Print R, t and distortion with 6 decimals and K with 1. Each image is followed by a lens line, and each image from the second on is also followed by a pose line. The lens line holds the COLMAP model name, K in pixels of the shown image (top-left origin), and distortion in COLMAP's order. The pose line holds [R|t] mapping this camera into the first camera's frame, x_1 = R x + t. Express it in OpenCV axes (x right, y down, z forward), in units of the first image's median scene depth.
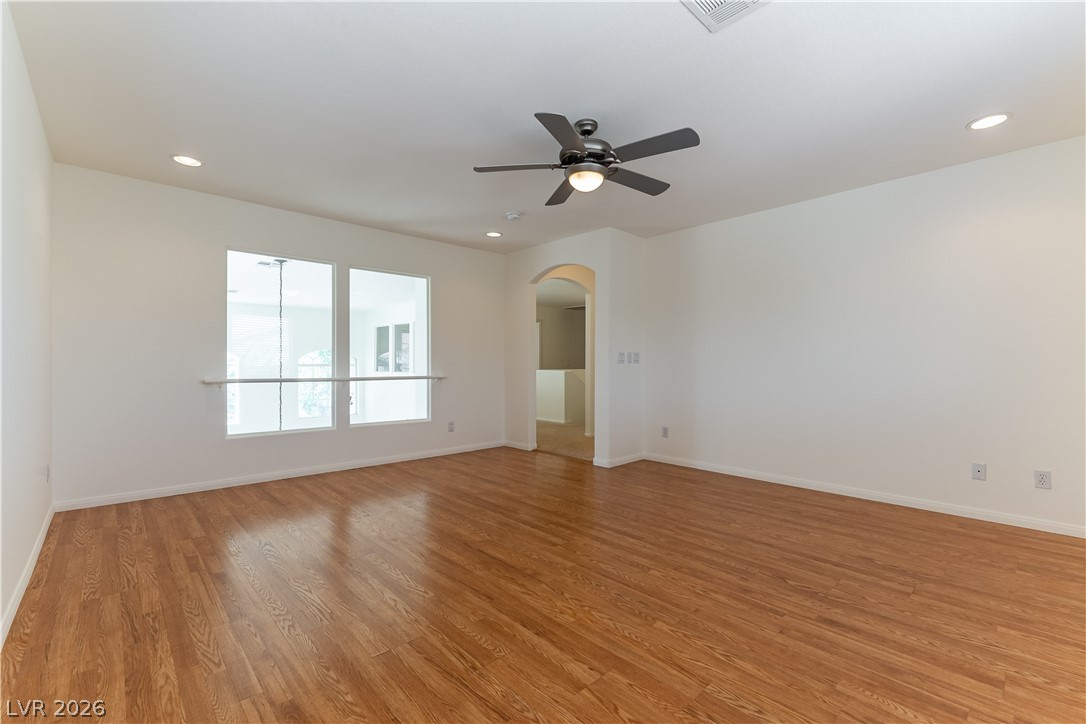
lens RADIAL K [[474.4, 0, 541.8], [0, 474.4, 362.3], [0, 0, 1]] dist [-0.001294, 0.000230]
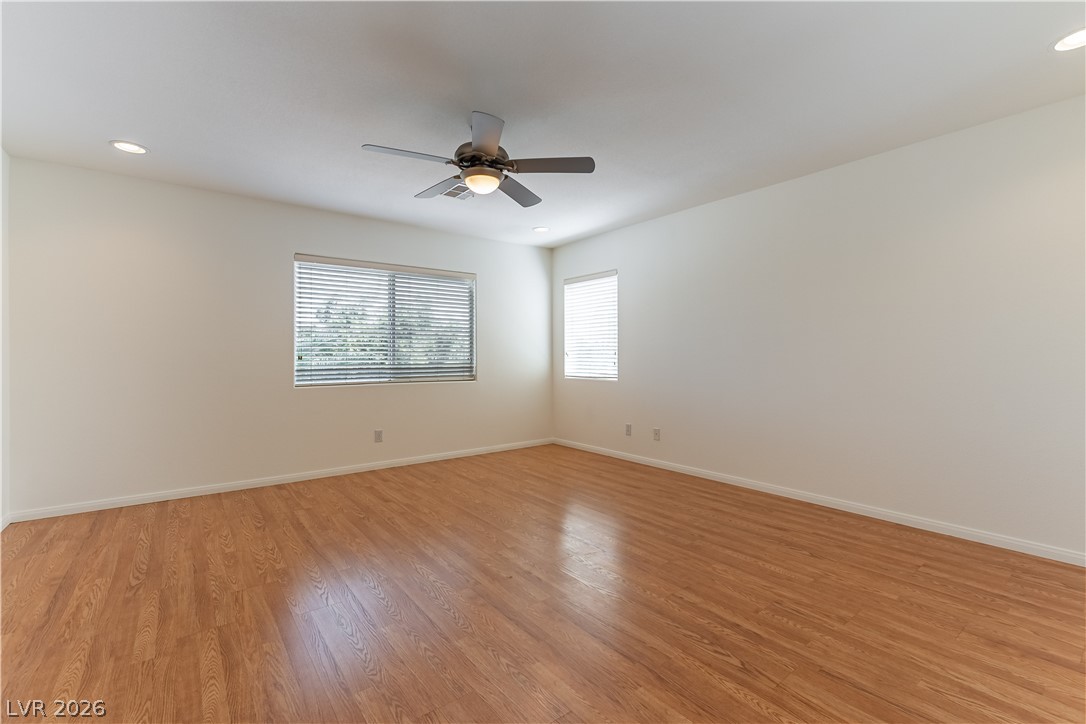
lens RADIAL K [[474.4, 0, 544.0], [0, 474.4, 359.6], [0, 0, 1]] dist [-0.001294, 0.000230]
pose [[-0.995572, 0.000207, 0.094002, -0.150655], [0.000564, 0.999993, 0.003773, -0.014396], [-0.094000, 0.003809, -0.995565, 2.281648]]
